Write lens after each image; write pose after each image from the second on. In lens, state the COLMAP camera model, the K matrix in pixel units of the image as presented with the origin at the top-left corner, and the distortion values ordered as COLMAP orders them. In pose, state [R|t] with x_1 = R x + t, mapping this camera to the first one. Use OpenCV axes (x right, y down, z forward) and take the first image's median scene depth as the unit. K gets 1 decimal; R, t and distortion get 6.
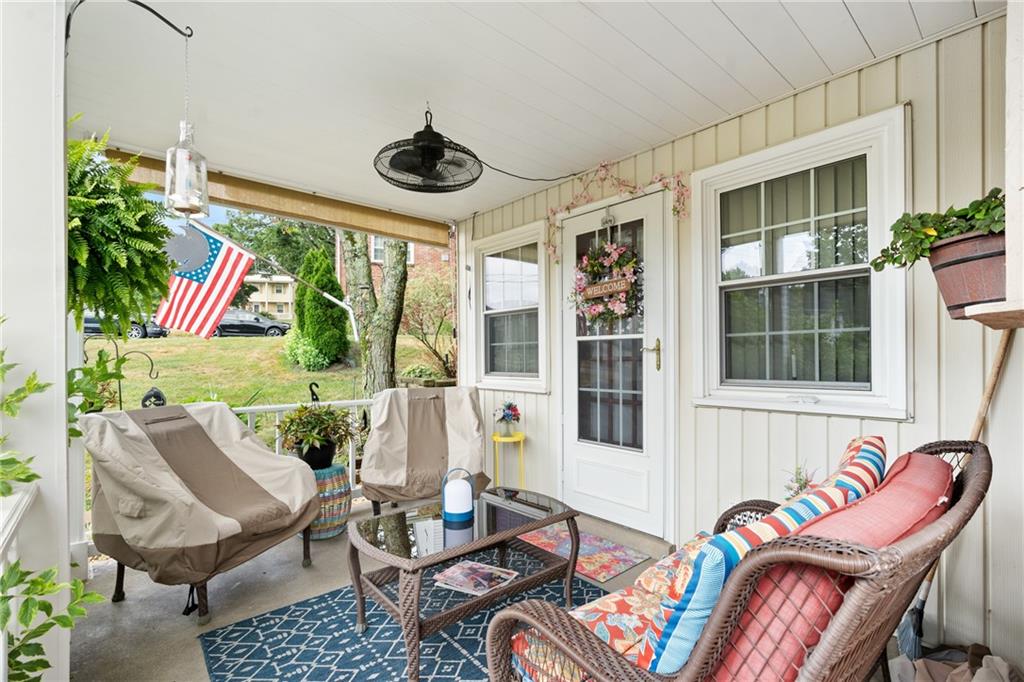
lens RADIAL K [[464.5, 0, 515.5], [0, 464.5, 356.3], [0, 0, 1]] dist [-0.000424, -0.000019]
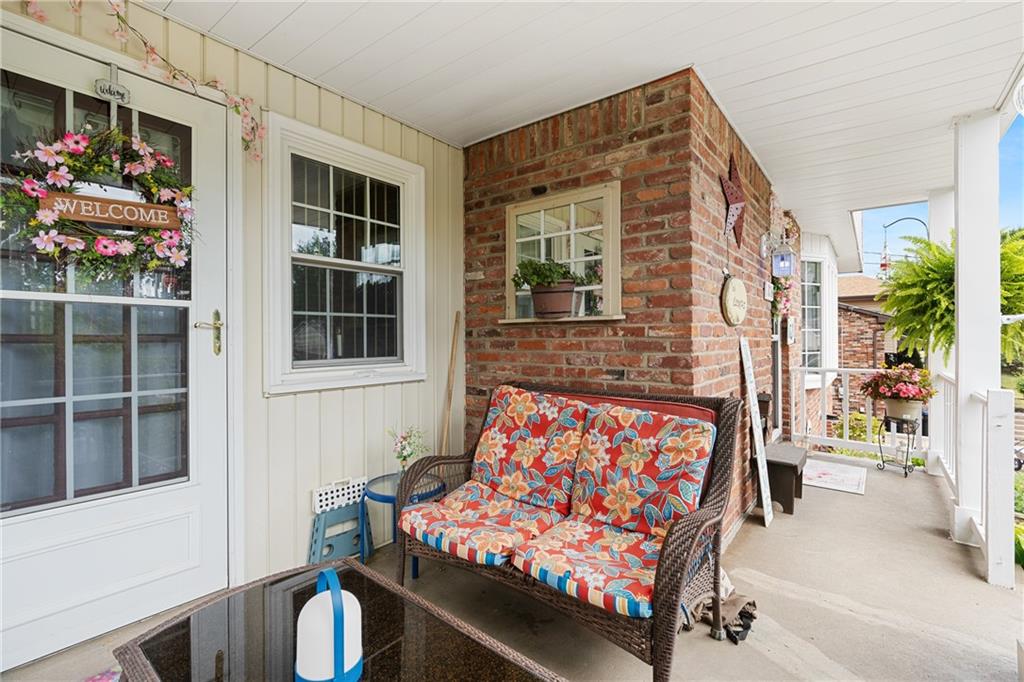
lens RADIAL K [[487.0, 0, 476.4], [0, 487.0, 338.1], [0, 0, 1]] dist [-0.002296, 0.000018]
pose [[-0.162061, 0.001743, 0.986779, -0.544056], [-0.002208, 0.999995, -0.002129, 0.005568], [-0.986778, -0.002524, -0.162056, 0.809248]]
